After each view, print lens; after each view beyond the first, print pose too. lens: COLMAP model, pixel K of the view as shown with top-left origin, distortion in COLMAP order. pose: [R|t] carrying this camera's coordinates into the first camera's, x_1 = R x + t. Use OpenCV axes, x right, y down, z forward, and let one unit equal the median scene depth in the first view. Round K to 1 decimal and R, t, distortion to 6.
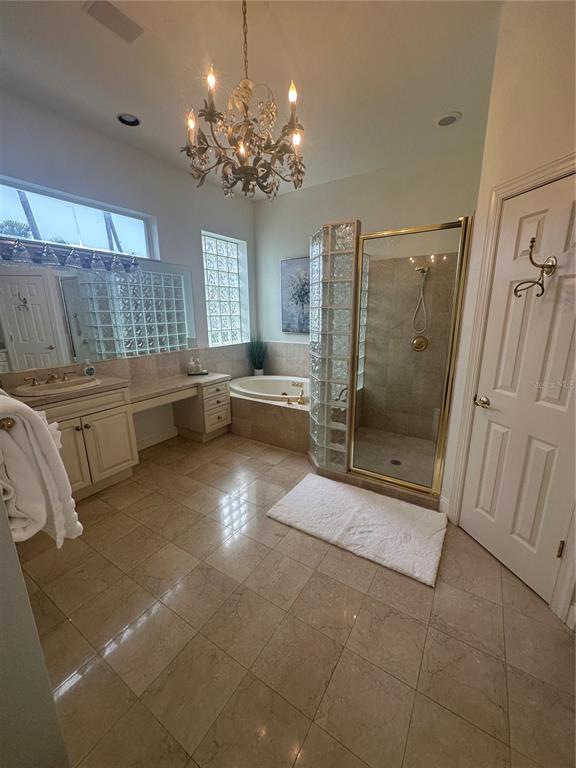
lens RADIAL K [[306.2, 0, 287.0], [0, 306.2, 386.4], [0, 0, 1]] dist [-0.000476, -0.000217]
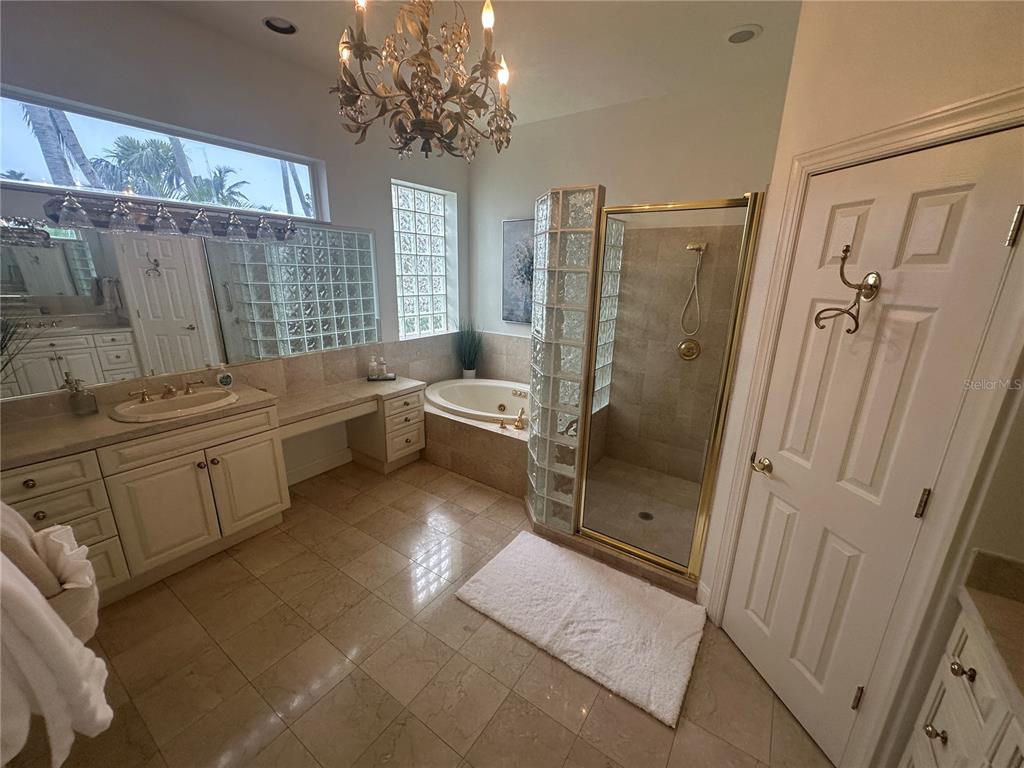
lens RADIAL K [[408.3, 0, 513.2], [0, 408.3, 386.2], [0, 0, 1]] dist [-0.000476, -0.000217]
pose [[0.999023, 0.039132, -0.020513, 0.061591], [-0.038344, 0.998561, 0.037485, -0.101109], [0.021951, -0.036662, 0.999087, 0.050094]]
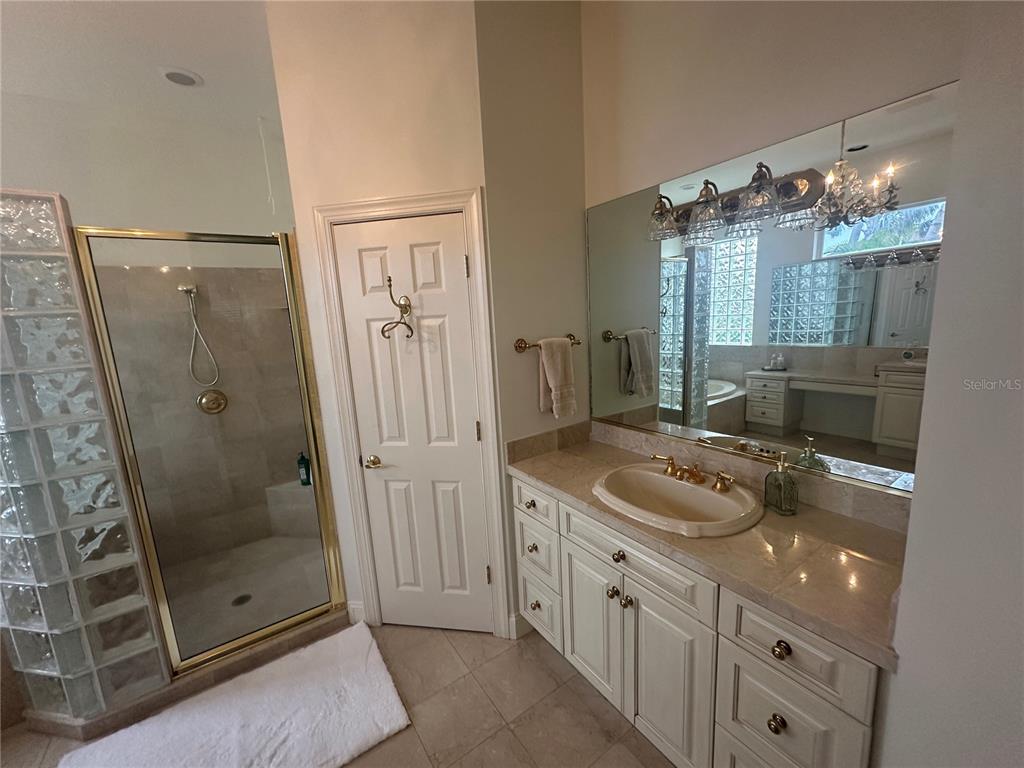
lens RADIAL K [[408.3, 0, 513.2], [0, 408.3, 386.2], [0, 0, 1]] dist [-0.000476, -0.000217]
pose [[0.387592, -0.168697, 0.906264, -0.116375], [0.267317, 0.961438, 0.064641, -0.080460], [-0.882221, 0.217205, 0.417742, 0.125527]]
